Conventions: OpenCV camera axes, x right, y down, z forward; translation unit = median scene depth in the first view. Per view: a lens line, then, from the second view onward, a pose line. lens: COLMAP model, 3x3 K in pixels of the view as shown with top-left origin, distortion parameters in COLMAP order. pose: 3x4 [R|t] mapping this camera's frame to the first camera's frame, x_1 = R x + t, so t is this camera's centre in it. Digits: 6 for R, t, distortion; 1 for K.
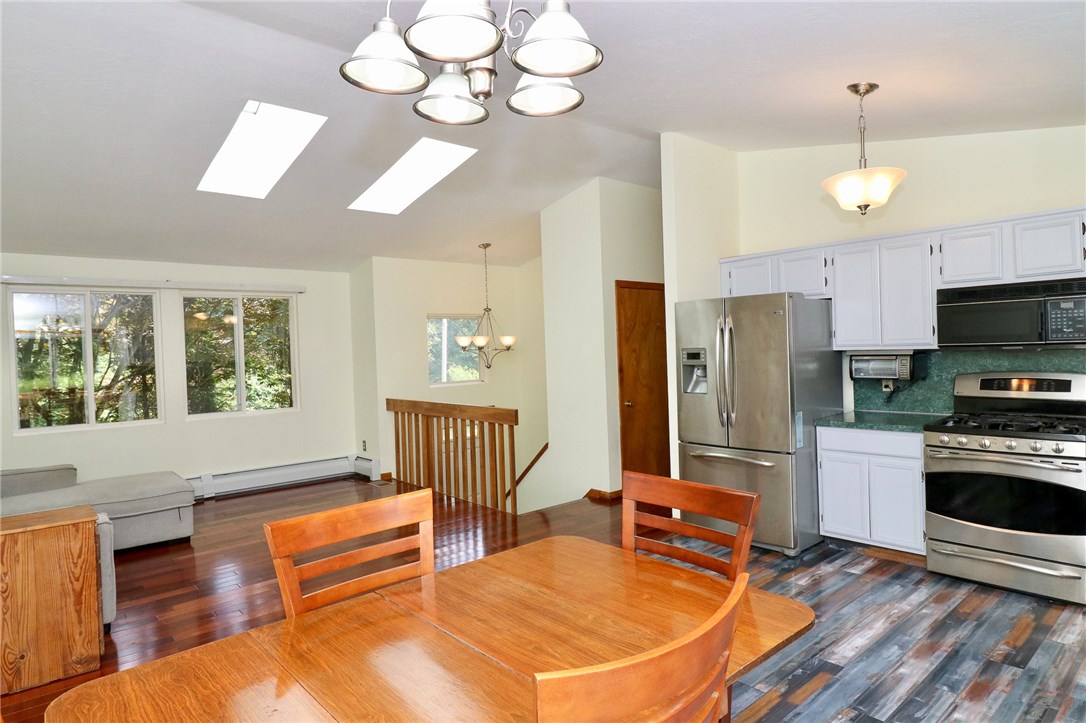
lens RADIAL K [[639.7, 0, 543.0], [0, 639.7, 361.5], [0, 0, 1]] dist [0.002753, 0.000106]
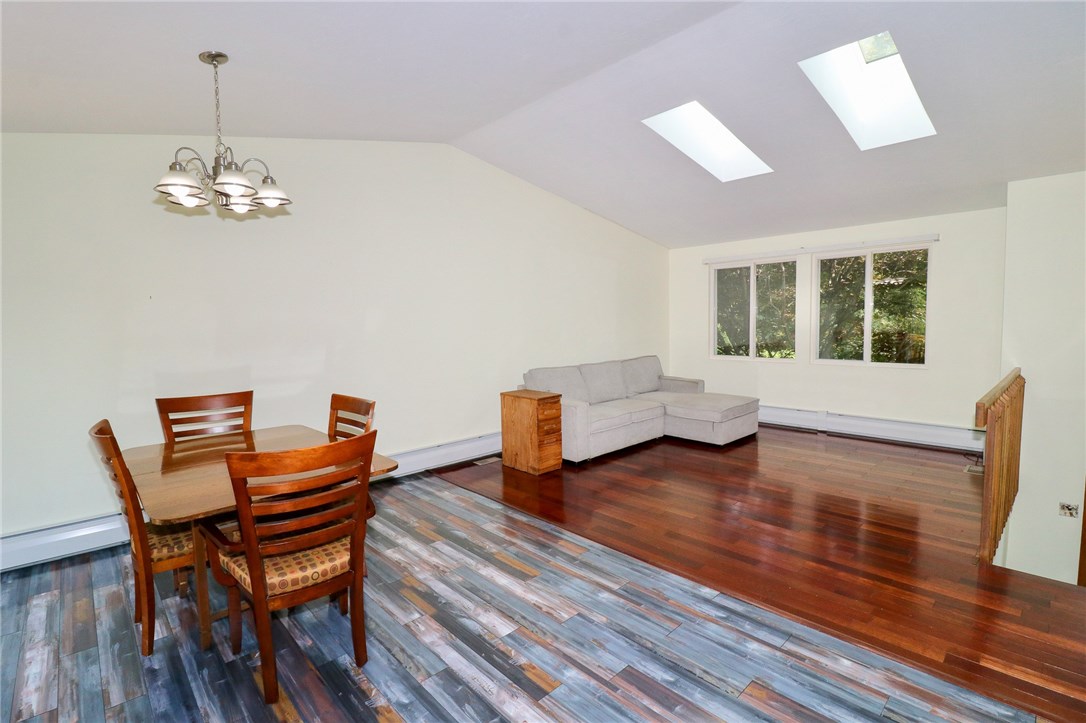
lens RADIAL K [[504.2, 0, 543.0], [0, 504.2, 361.5], [0, 0, 1]] dist [-0.014198, -0.000913]
pose [[0.033858, 0.119159, -0.992298, 0.631425], [-0.002399, 0.992874, 0.119147, -0.036720], [0.999424, -0.001654, 0.033903, 0.768288]]
